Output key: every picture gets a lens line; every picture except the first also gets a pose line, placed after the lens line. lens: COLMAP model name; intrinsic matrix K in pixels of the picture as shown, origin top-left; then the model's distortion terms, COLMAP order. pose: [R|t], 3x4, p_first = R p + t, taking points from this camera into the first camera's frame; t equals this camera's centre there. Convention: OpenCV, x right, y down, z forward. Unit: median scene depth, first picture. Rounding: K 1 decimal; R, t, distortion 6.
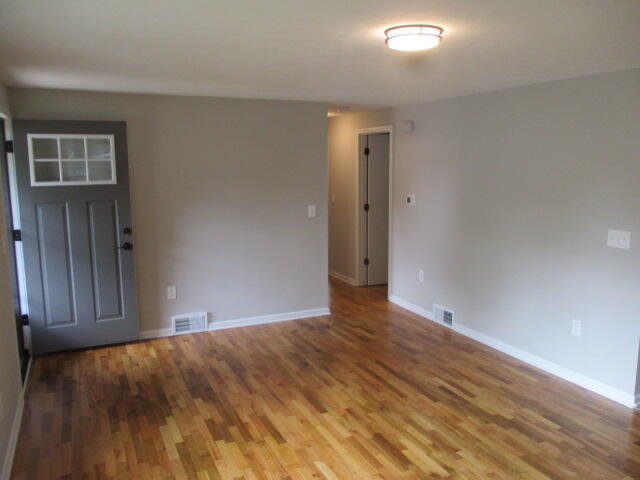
lens RADIAL K [[520.3, 0, 320.0], [0, 520.3, 240.0], [0, 0, 1]] dist [-0.158709, 0.000314]
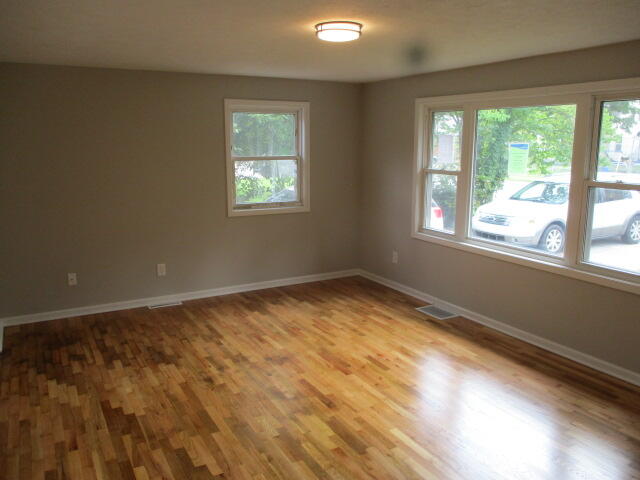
lens RADIAL K [[520.3, 0, 320.0], [0, 520.3, 240.0], [0, 0, 1]] dist [-0.158709, 0.000314]
pose [[-0.996828, 0.025810, -0.075281, 0.256683], [-0.000927, 0.942119, 0.335276, -0.268623], [0.079577, 0.334283, -0.939107, 1.796454]]
